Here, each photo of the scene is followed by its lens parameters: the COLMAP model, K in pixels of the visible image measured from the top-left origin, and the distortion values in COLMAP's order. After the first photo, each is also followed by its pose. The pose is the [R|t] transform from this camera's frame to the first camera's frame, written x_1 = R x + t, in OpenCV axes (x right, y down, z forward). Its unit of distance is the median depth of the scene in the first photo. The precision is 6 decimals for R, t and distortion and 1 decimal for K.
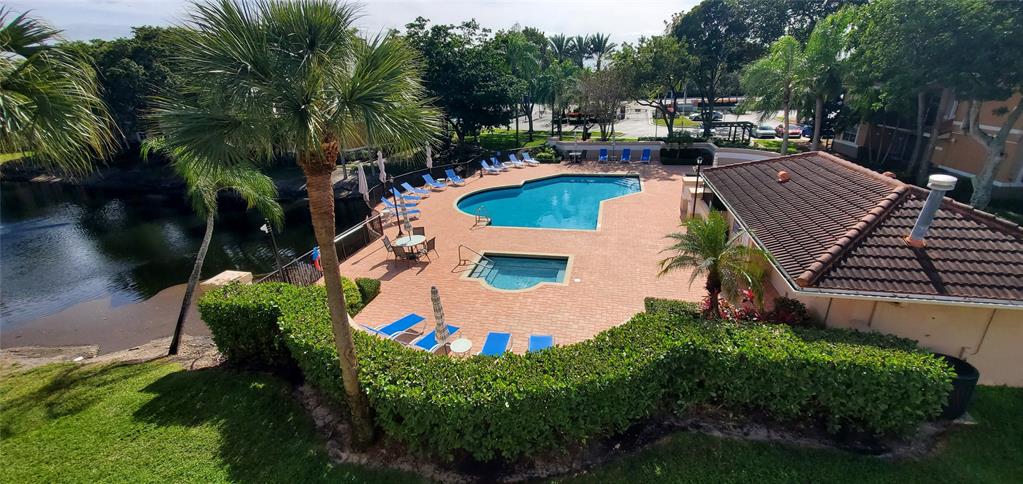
lens RADIAL K [[407.8, 0, 518.2], [0, 407.8, 238.0], [0, 0, 1]] dist [-0.000971, 0.000132]
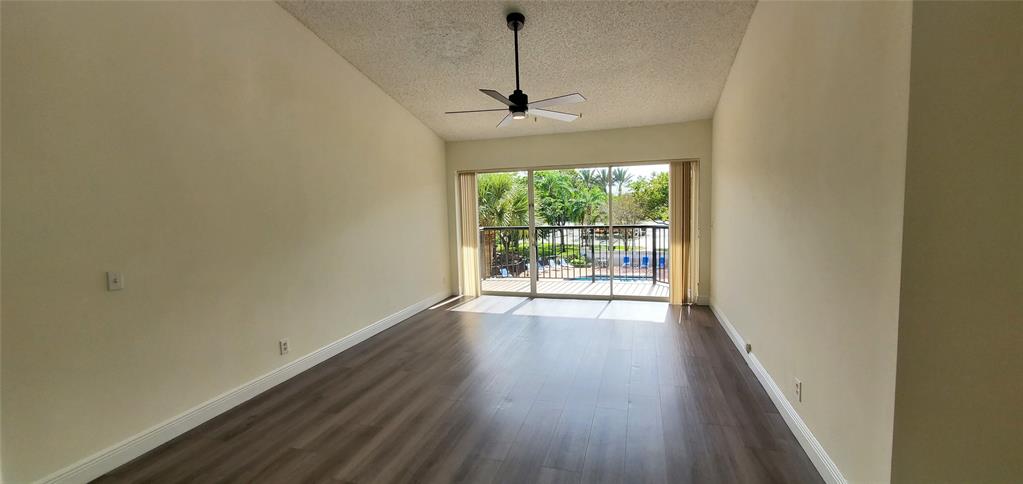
lens RADIAL K [[407.8, 0, 518.2], [0, 407.8, 238.0], [0, 0, 1]] dist [-0.000971, 0.000132]
pose [[0.997935, 0.012514, -0.063005, -0.072124], [-0.029493, 0.960609, -0.276335, 0.143384], [0.057065, 0.277623, 0.958994, -0.398740]]
